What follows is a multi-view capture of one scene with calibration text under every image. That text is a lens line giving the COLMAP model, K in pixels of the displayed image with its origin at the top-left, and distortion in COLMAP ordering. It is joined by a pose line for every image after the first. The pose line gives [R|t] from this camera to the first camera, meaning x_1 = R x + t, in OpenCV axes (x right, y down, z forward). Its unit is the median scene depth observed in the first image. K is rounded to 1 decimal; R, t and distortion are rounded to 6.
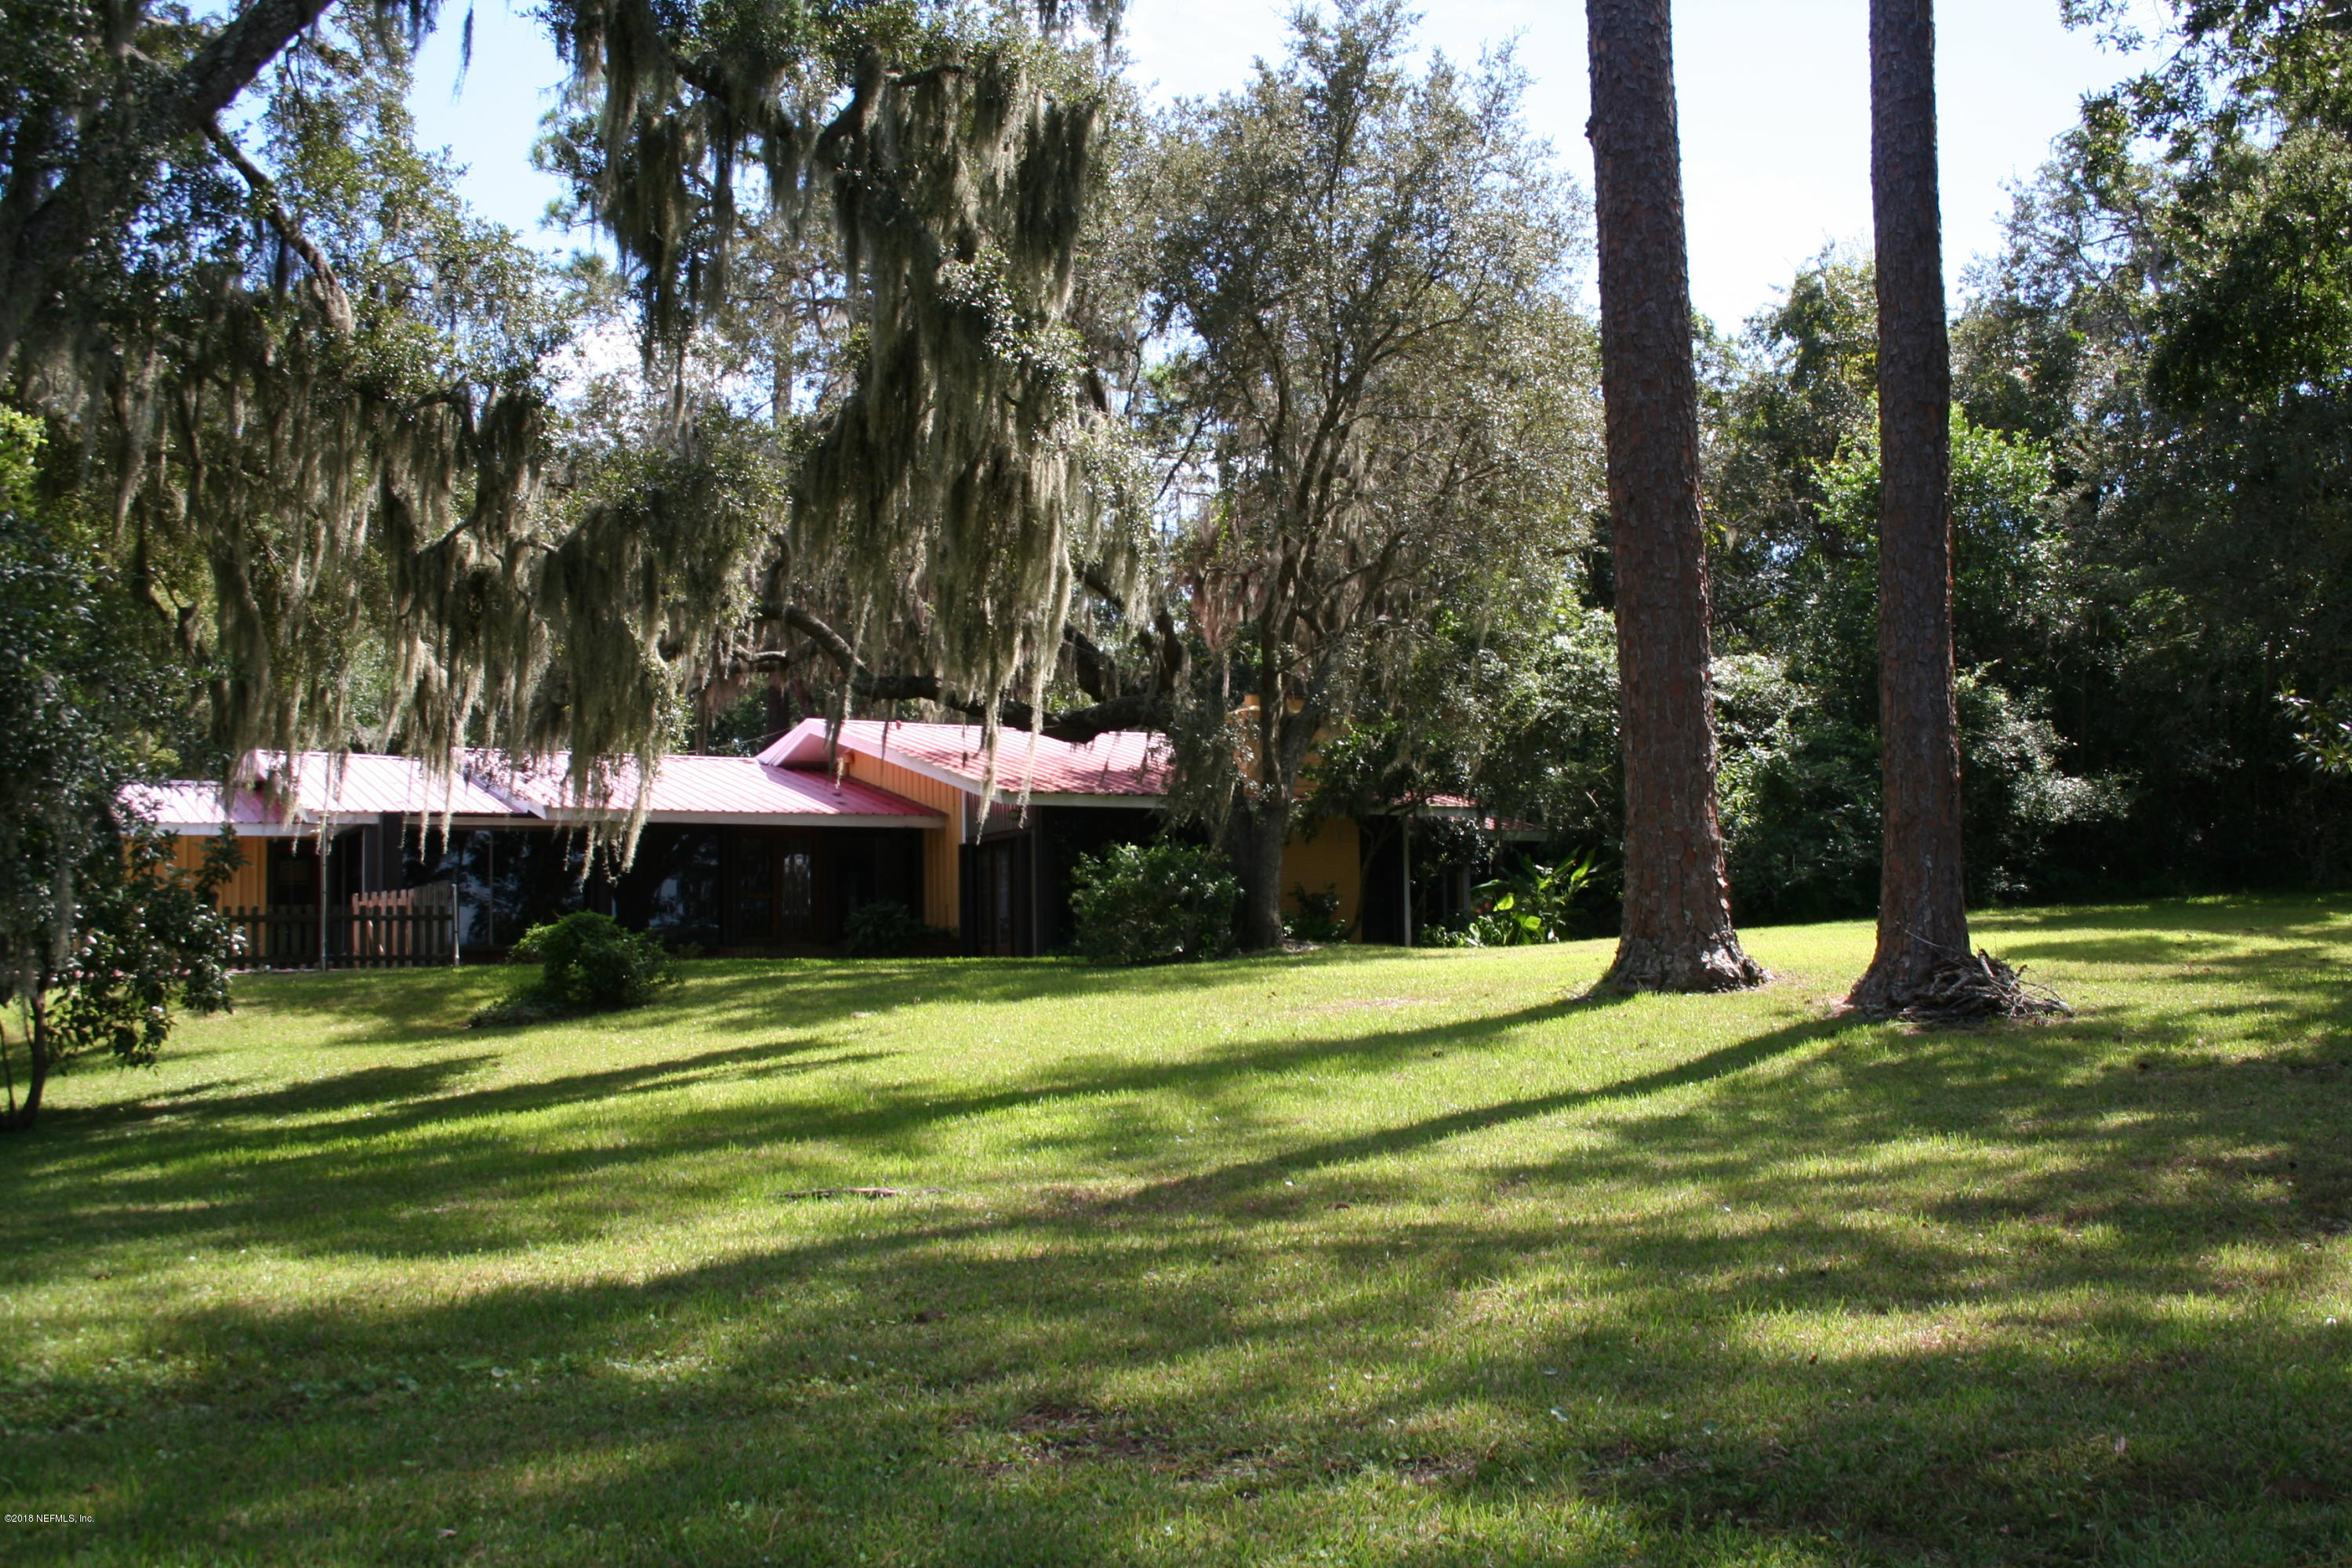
lens RADIAL K [[2633.7, 0, 1176.0], [0, 2633.7, 784.0], [0, 0, 1]] dist [0.000940, 0.002753]
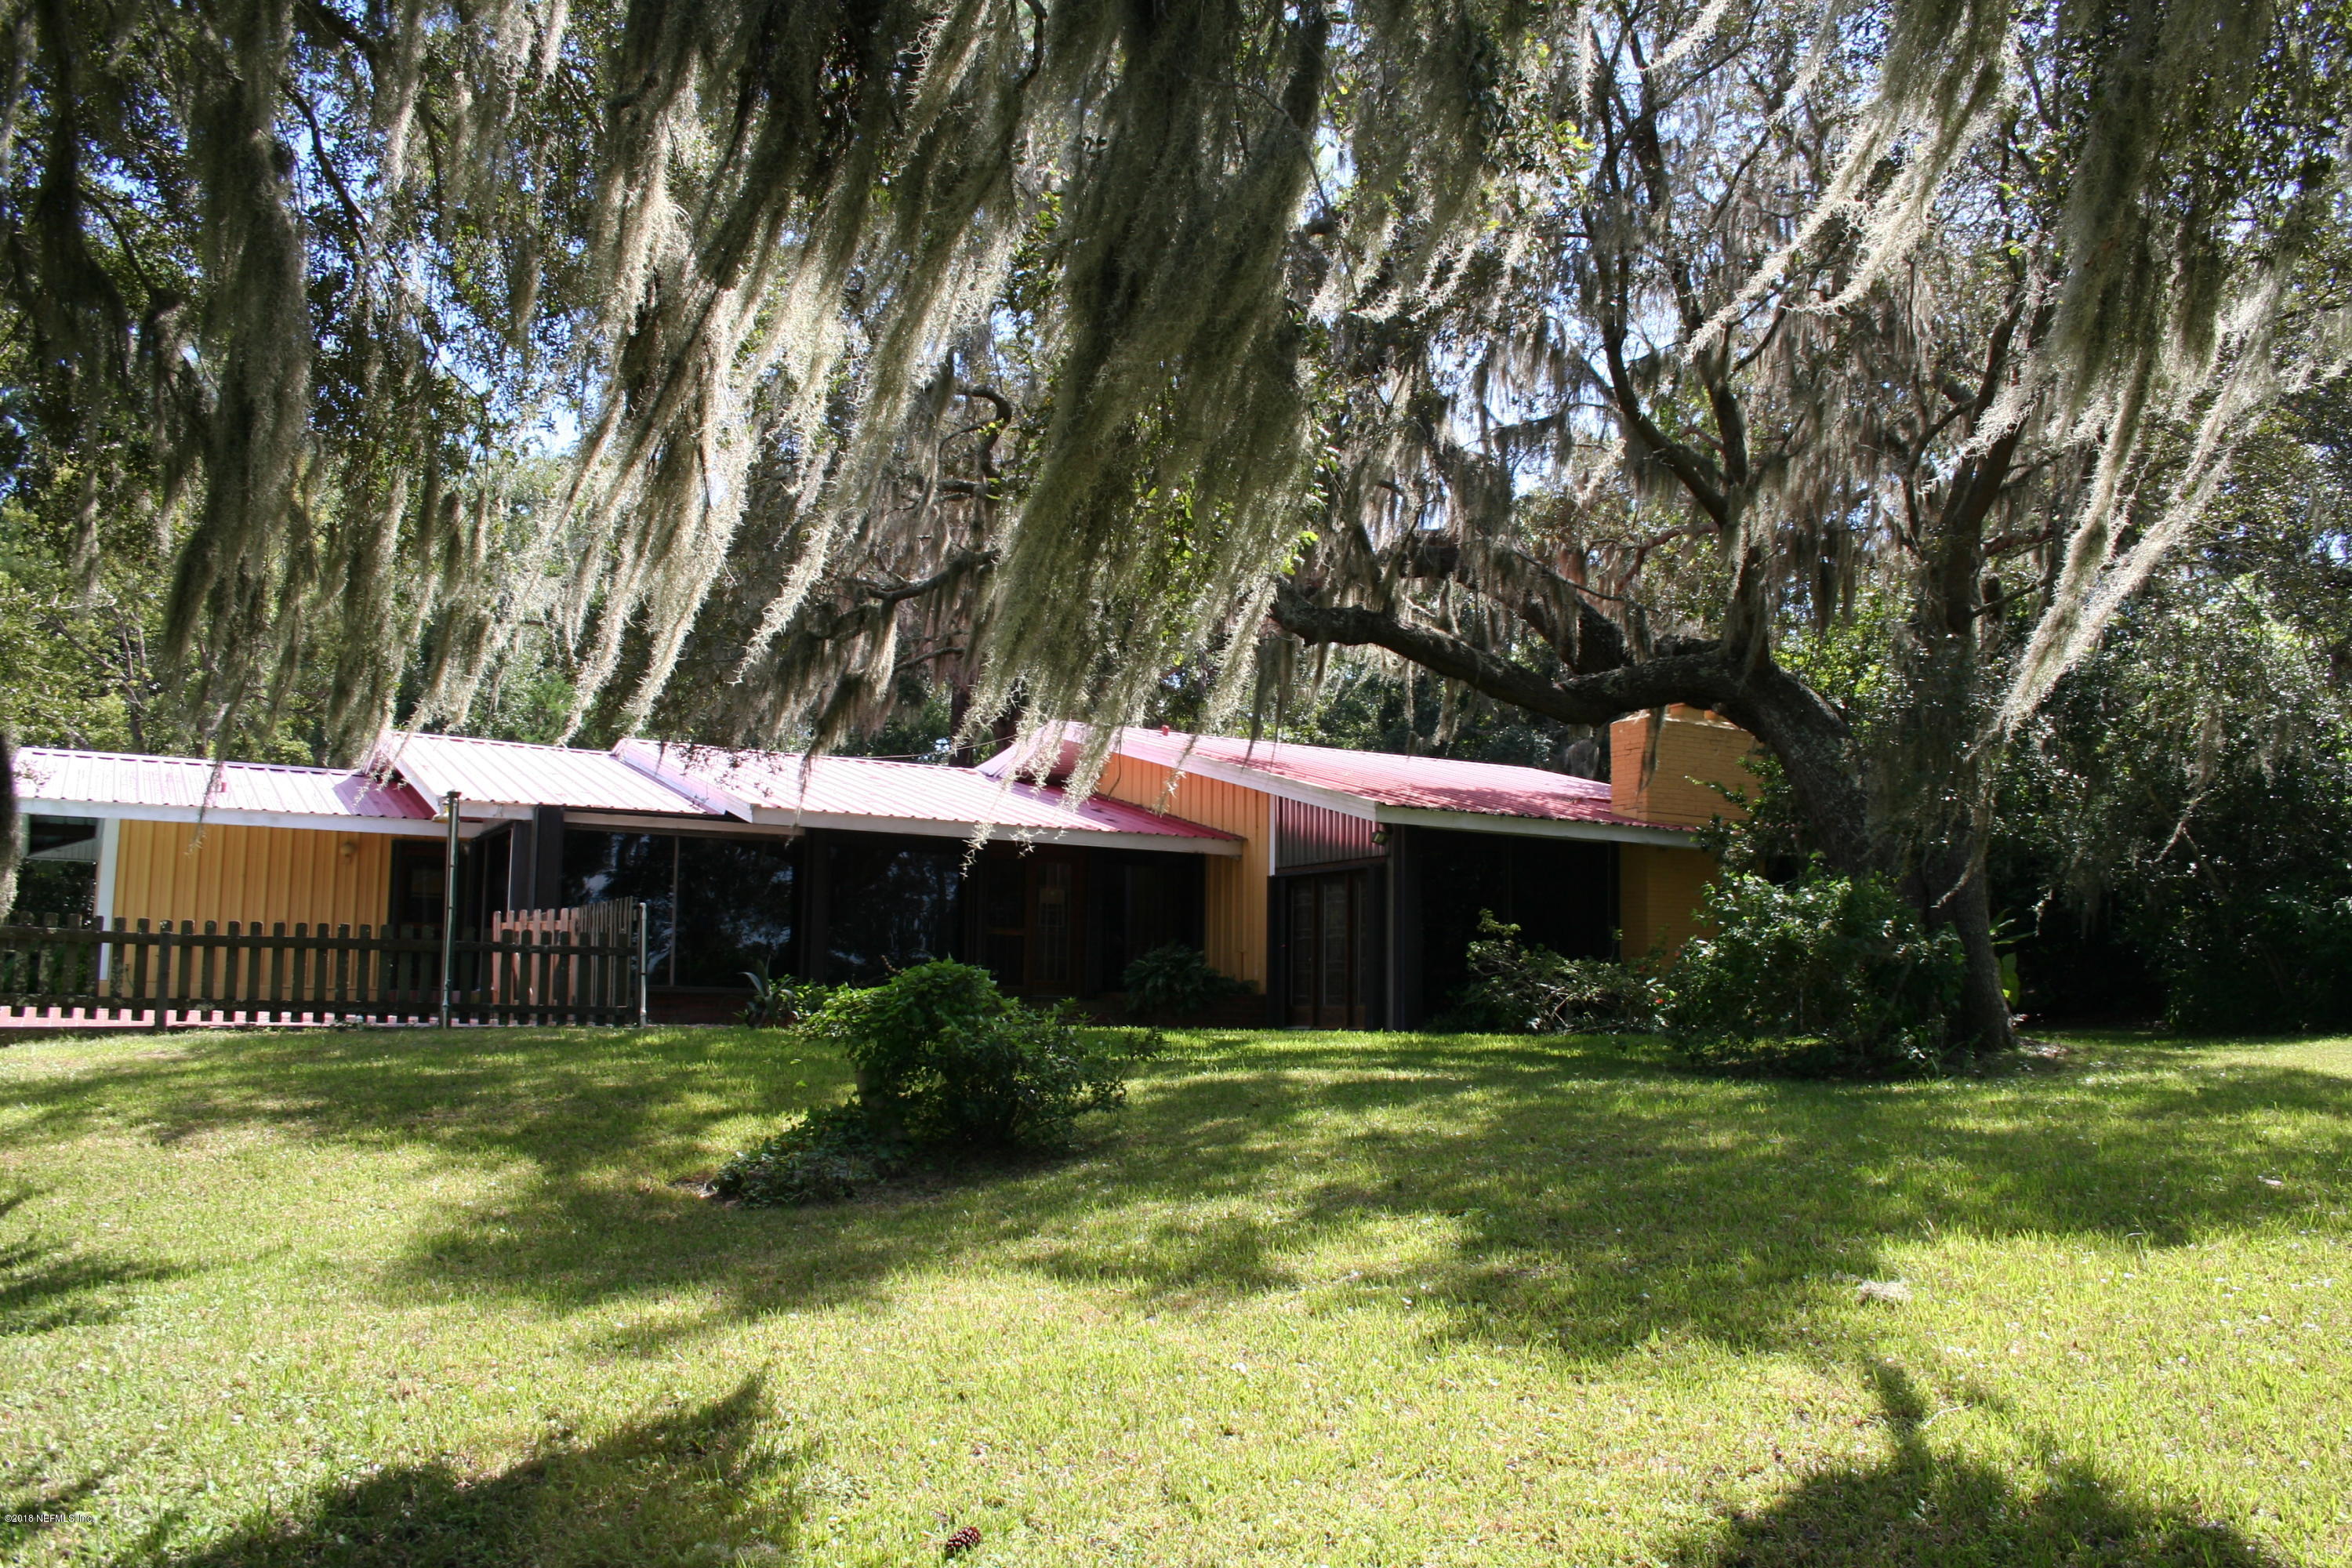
lens RADIAL K [[1960.1, 0, 1176.0], [0, 1960.1, 784.0], [0, 0, 1]] dist [-0.073858, 0.000769]
pose [[0.998907, 0.036838, 0.028767, -0.145151], [-0.035792, 0.998708, -0.036071, 0.019657], [-0.030059, 0.035002, 0.998935, 0.470338]]
